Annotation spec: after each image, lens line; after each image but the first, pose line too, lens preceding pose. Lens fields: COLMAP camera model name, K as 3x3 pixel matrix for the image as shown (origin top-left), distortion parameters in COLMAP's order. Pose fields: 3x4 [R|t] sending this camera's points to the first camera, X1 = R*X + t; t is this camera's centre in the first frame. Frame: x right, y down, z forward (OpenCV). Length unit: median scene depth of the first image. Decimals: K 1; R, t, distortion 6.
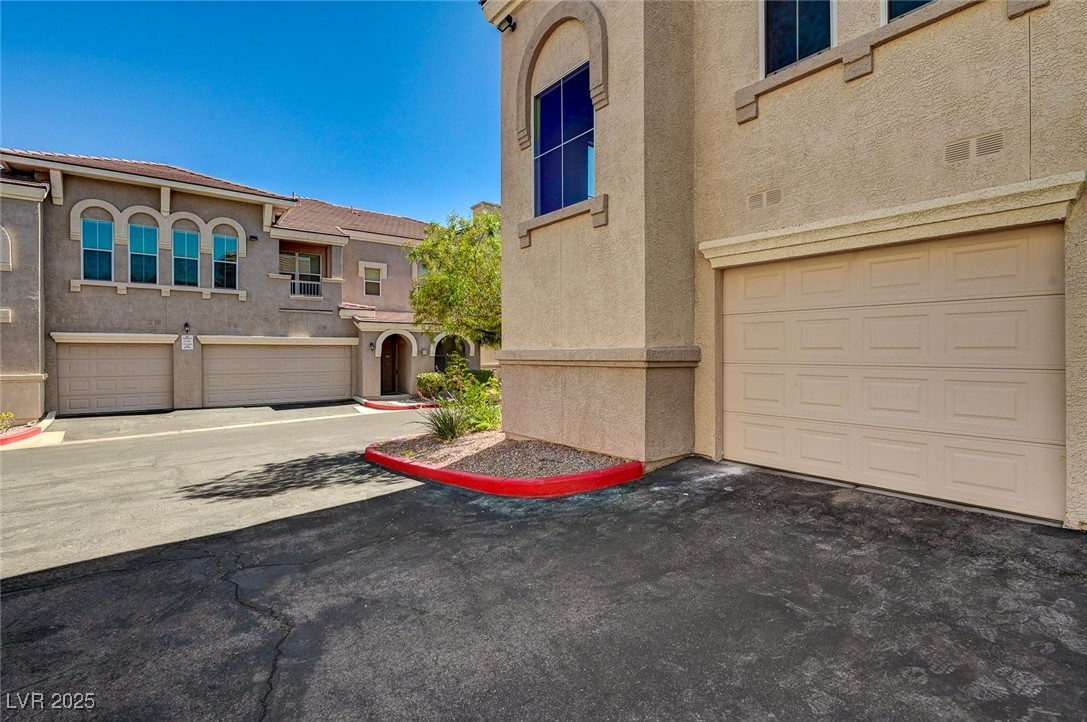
lens RADIAL K [[509.1, 0, 550.8], [0, 509.1, 347.2], [0, 0, 1]] dist [-0.001260, 0.001110]
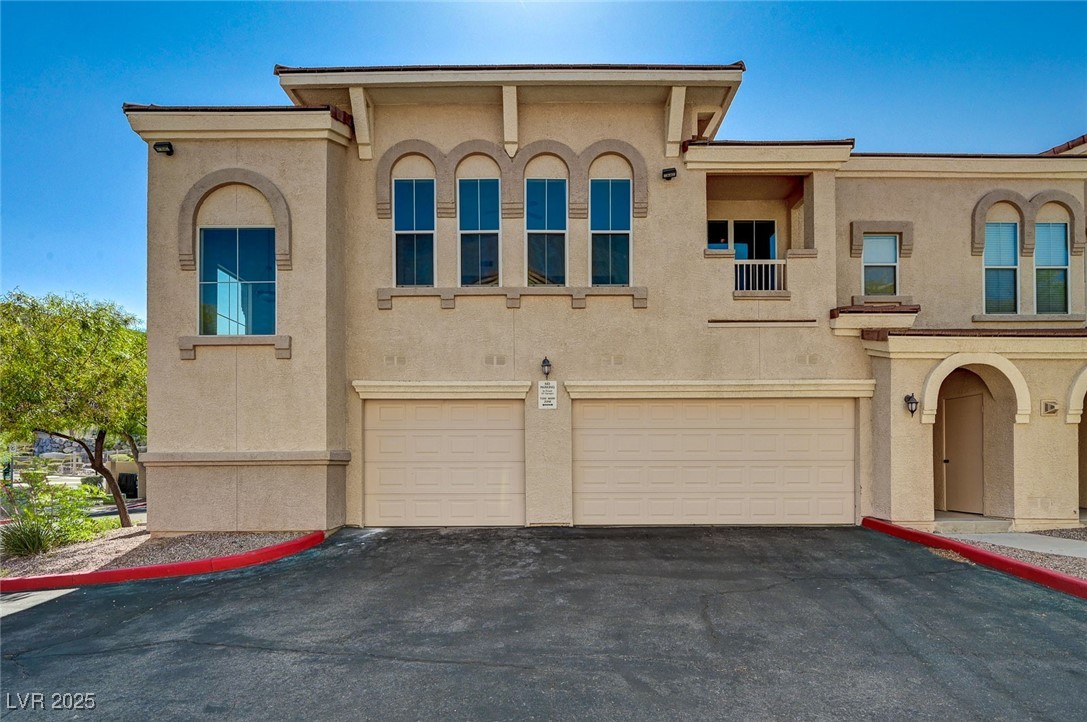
lens RADIAL K [[532.6, 0, 543.9], [0, 532.6, 361.4], [0, 0, 1]] dist [0.001442, 0.000357]
pose [[0.618904, 0.144073, 0.772140, -0.620330], [-0.003711, 0.983559, -0.180547, 0.021550], [-0.785458, 0.108876, 0.609264, -0.431564]]
